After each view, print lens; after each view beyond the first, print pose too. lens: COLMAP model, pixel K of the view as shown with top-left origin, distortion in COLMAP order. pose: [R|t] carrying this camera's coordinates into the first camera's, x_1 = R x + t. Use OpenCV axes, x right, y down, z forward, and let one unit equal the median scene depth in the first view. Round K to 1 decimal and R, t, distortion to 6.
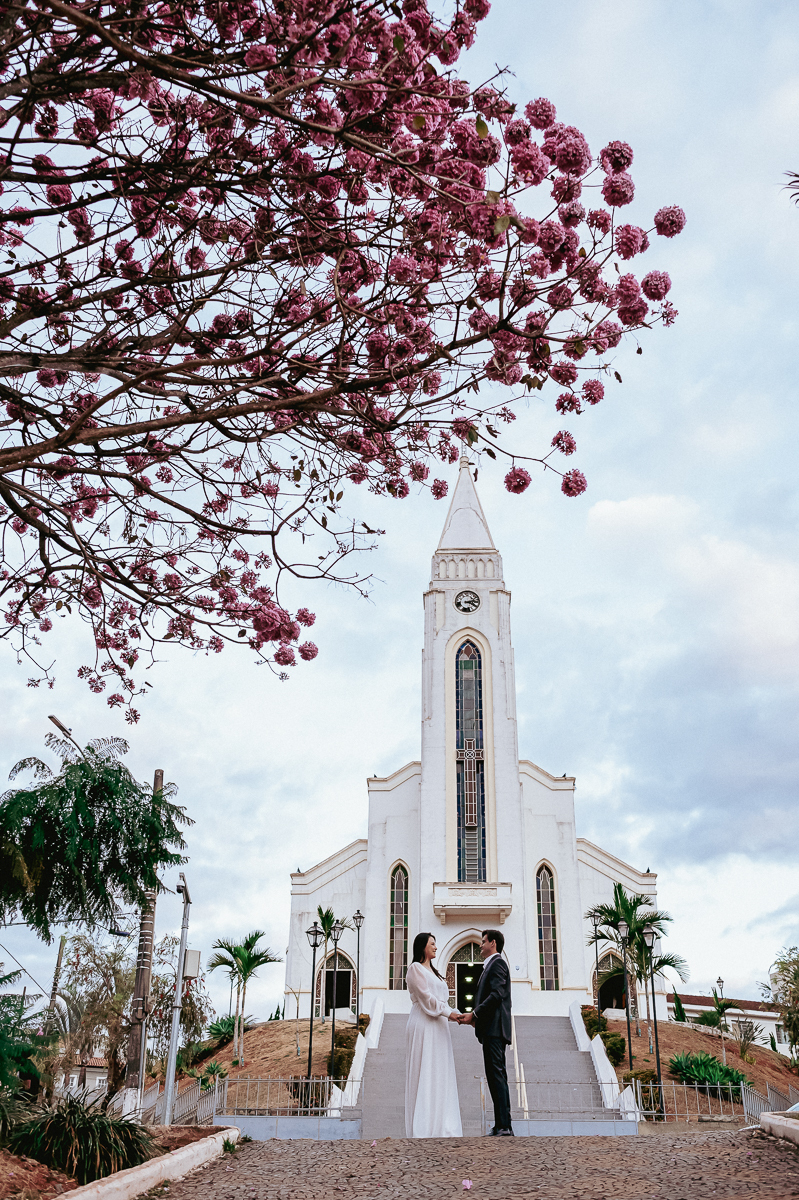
lens RADIAL K [[1173.8, 0, 397.7], [0, 1173.8, 595.1], [0, 0, 1]] dist [-0.006560, 0.021570]
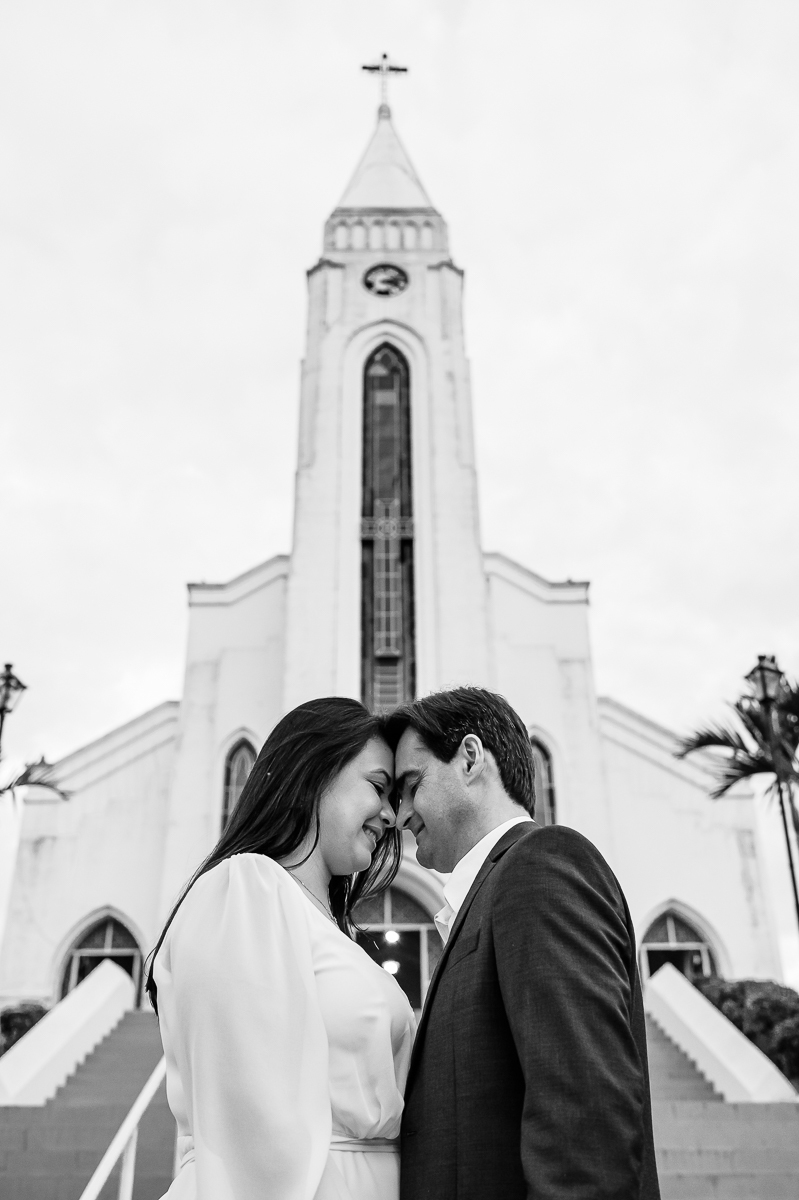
lens RADIAL K [[1213.1, 0, 403.7], [0, 1213.1, 605.3], [0, 0, 1]] dist [-0.012259, 0.007557]
pose [[0.997943, 0.008997, 0.063478, 0.059675], [-0.006375, 0.999123, -0.041386, 0.319735], [-0.063794, 0.040896, 0.997125, 0.798452]]
